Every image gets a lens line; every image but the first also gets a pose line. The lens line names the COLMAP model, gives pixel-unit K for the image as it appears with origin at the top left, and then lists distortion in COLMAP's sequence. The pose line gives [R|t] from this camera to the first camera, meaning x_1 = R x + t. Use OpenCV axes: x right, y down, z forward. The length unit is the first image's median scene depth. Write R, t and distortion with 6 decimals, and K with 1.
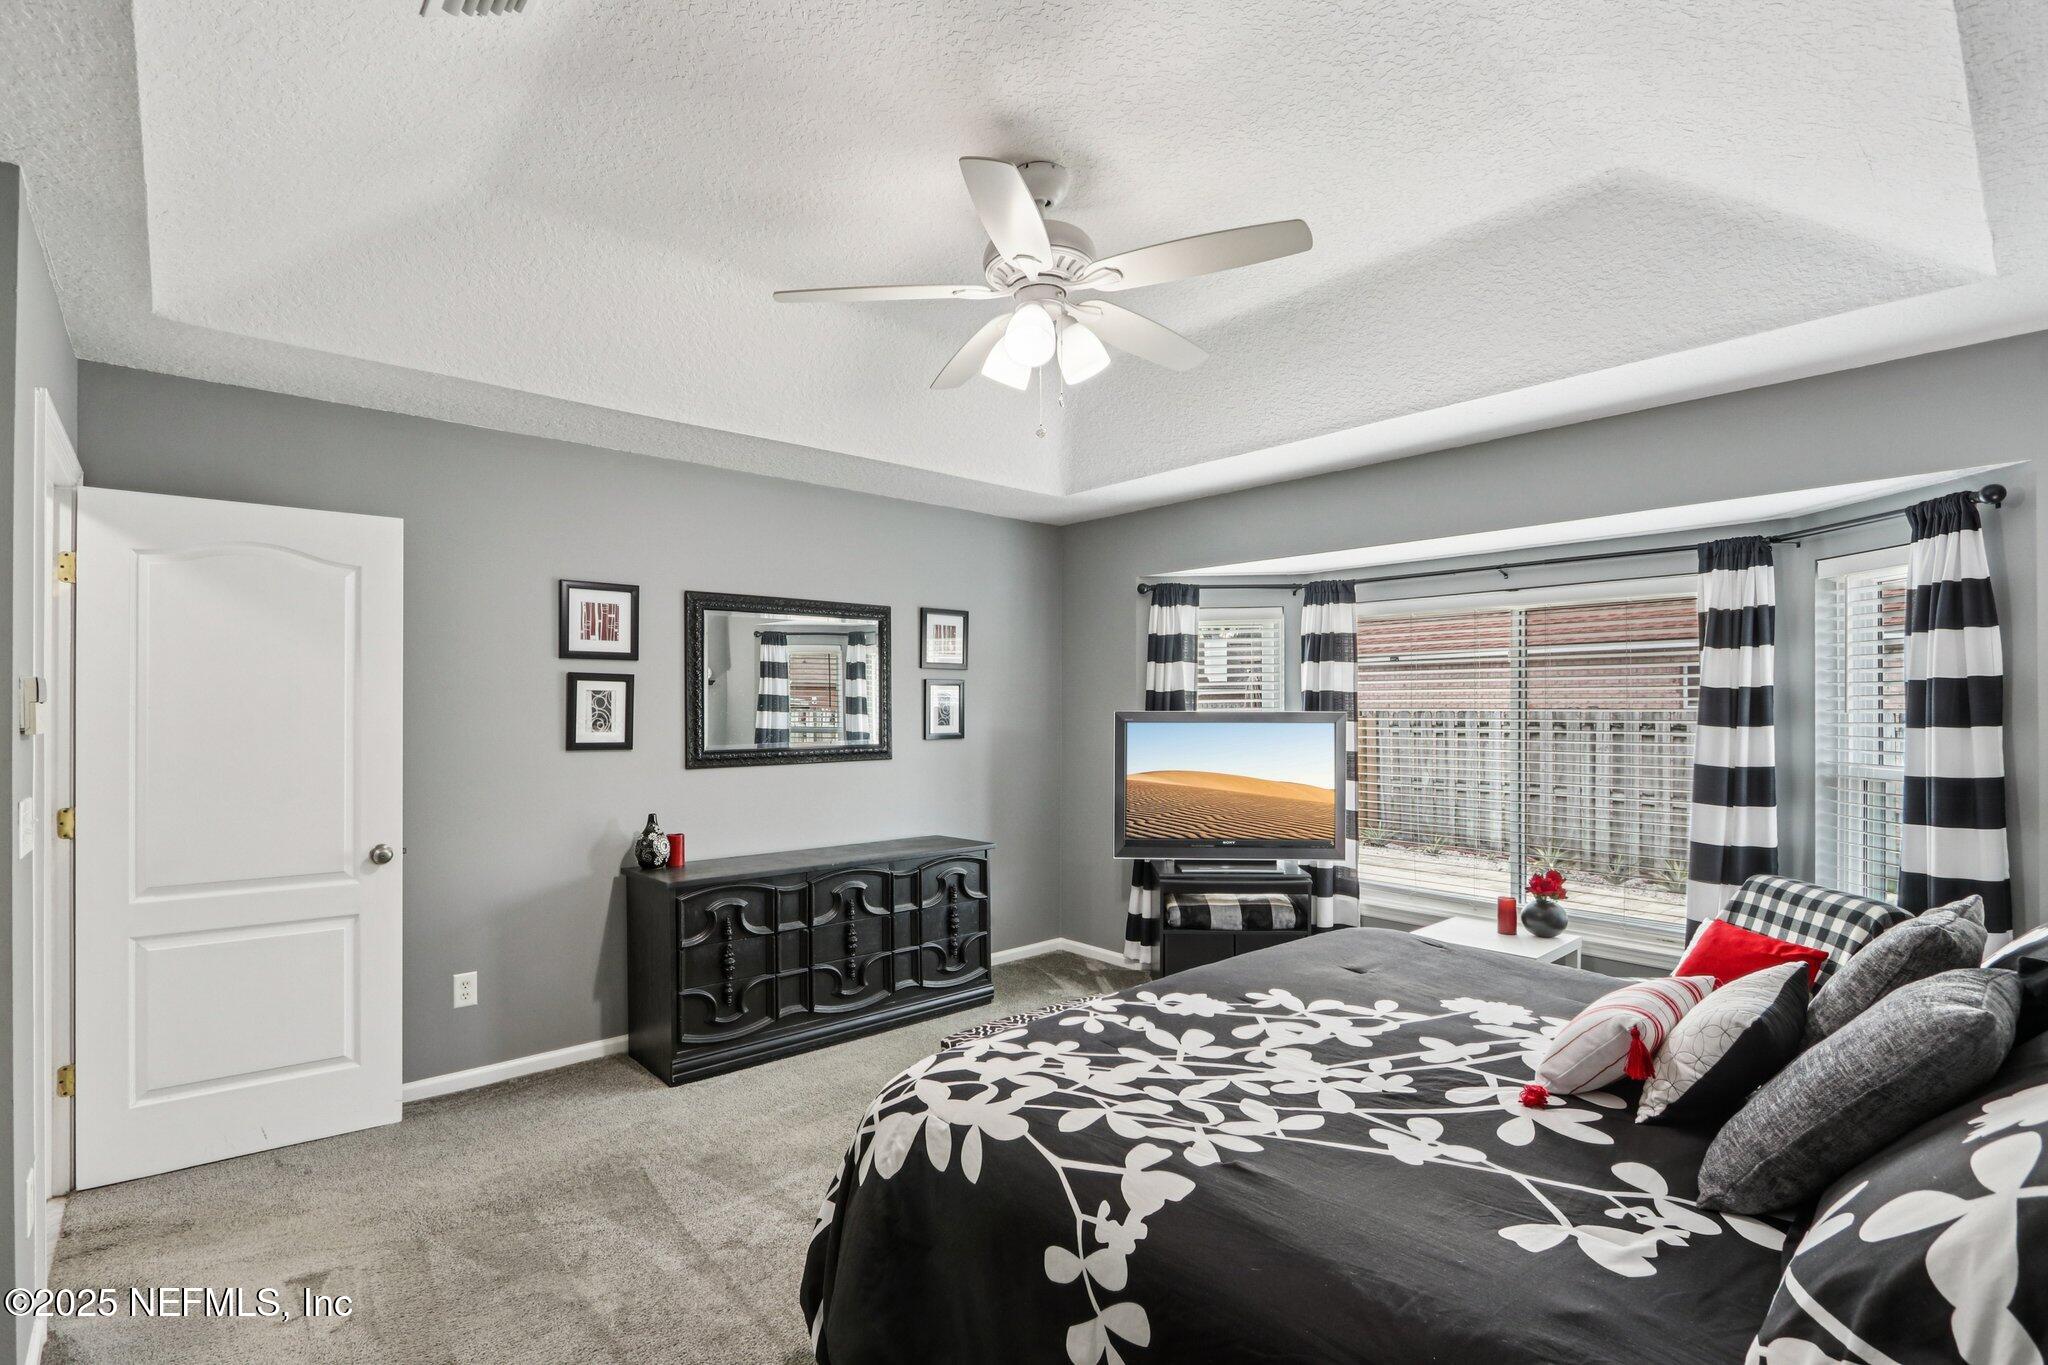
lens RADIAL K [[962.2, 0, 979.1], [0, 962.2, 711.3], [0, 0, 1]] dist [-0.010233, 0.000012]
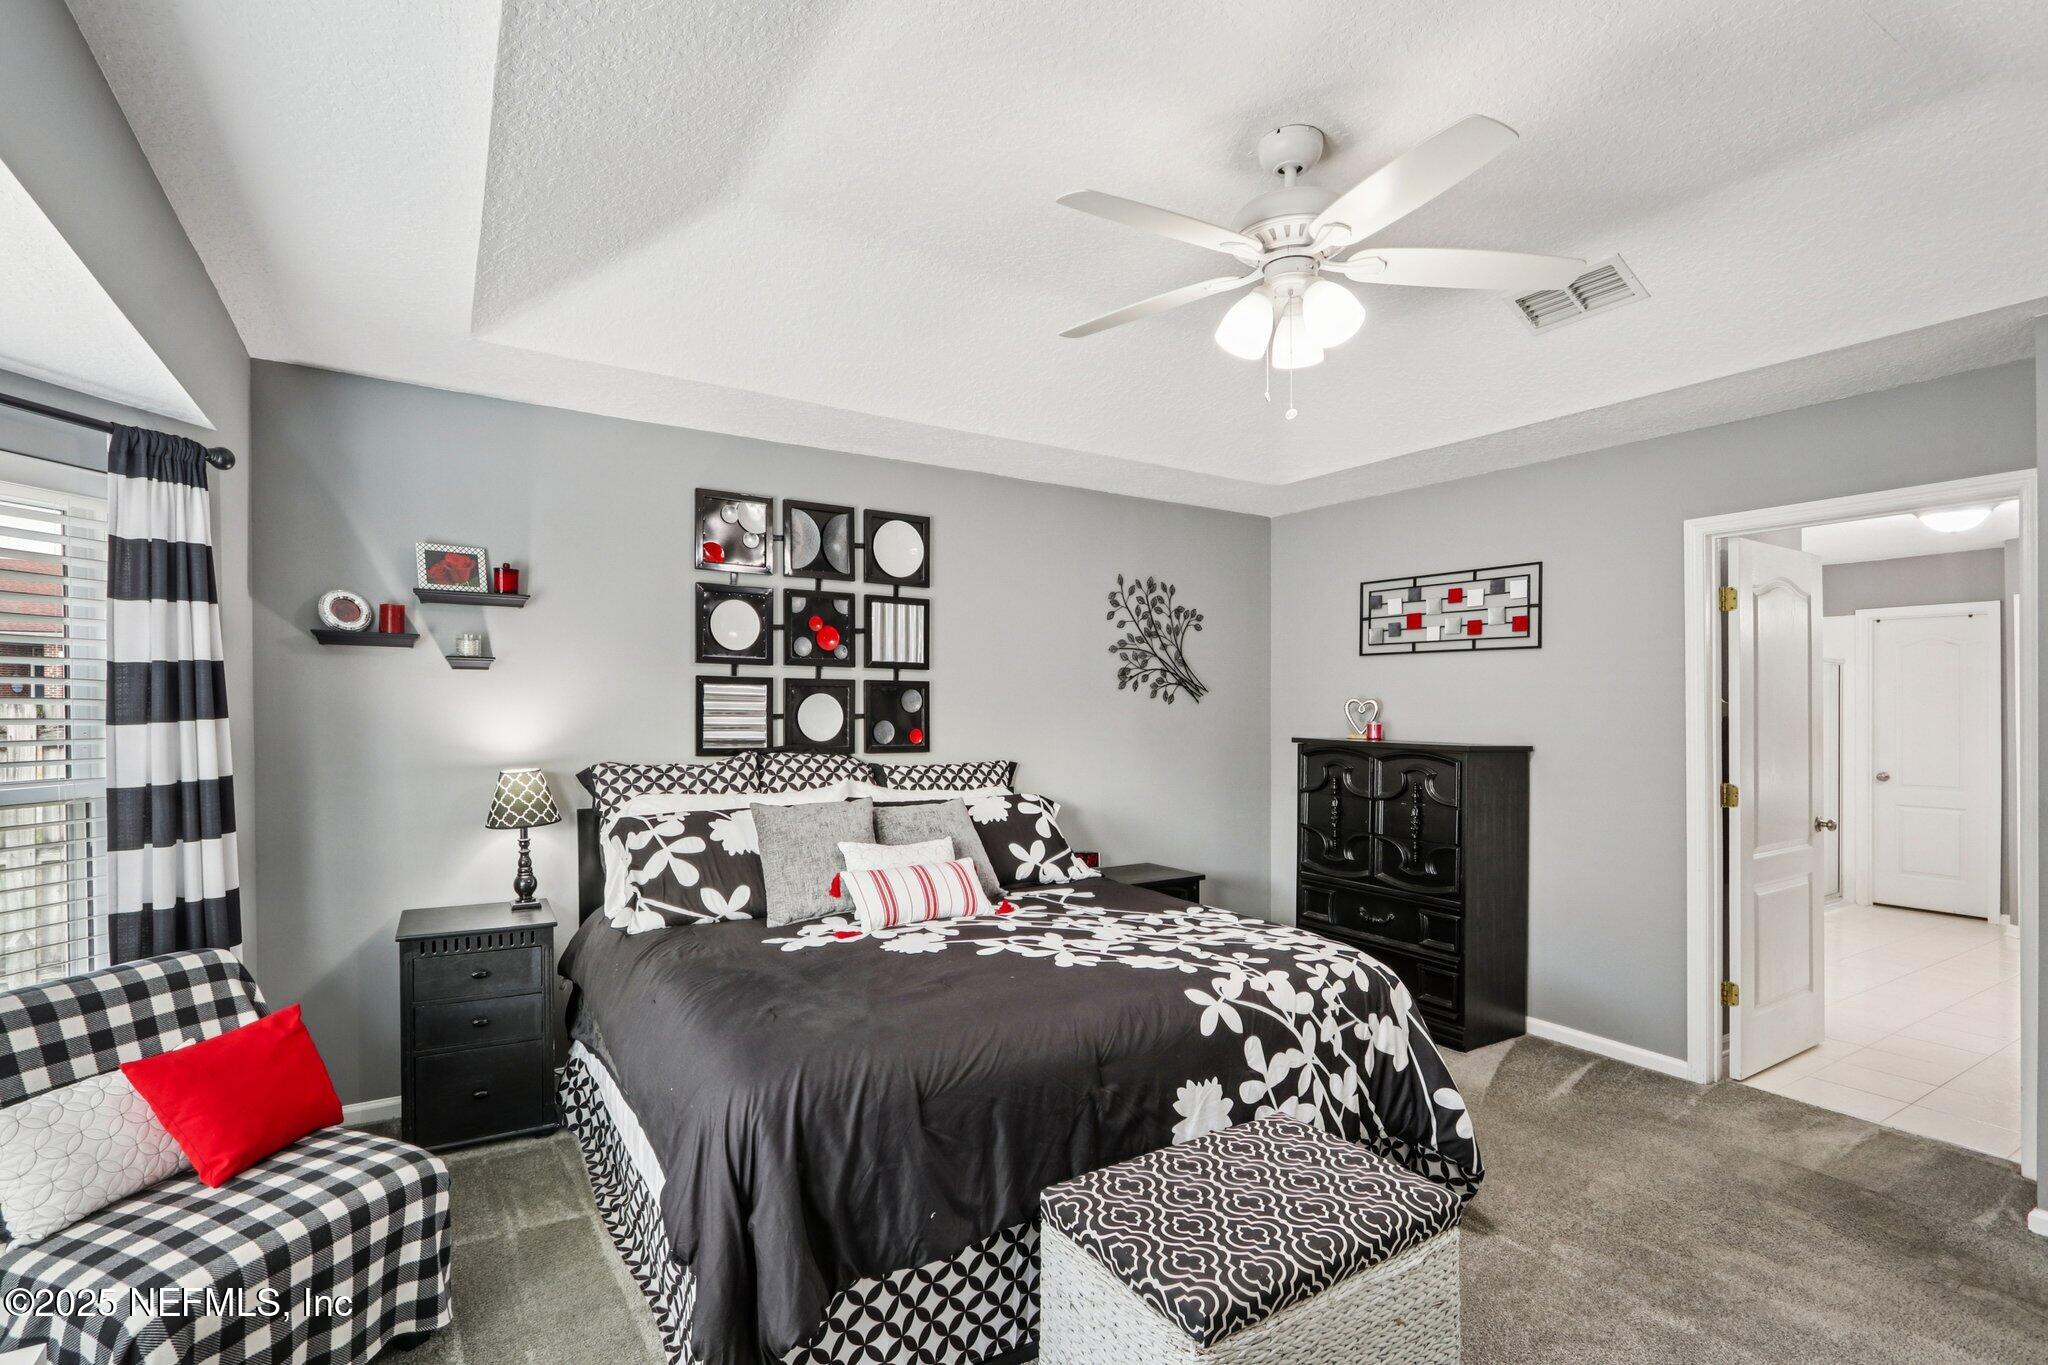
lens RADIAL K [[945.3, 0, 1024.0], [0, 945.3, 682.5], [0, 0, 1]] dist [-0.002727, -0.000144]
pose [[-0.990754, 0.002653, 0.135642, 0.236793], [-0.000611, 0.999711, -0.024014, 0.000432], [-0.135667, -0.023875, -0.990467, 2.326352]]
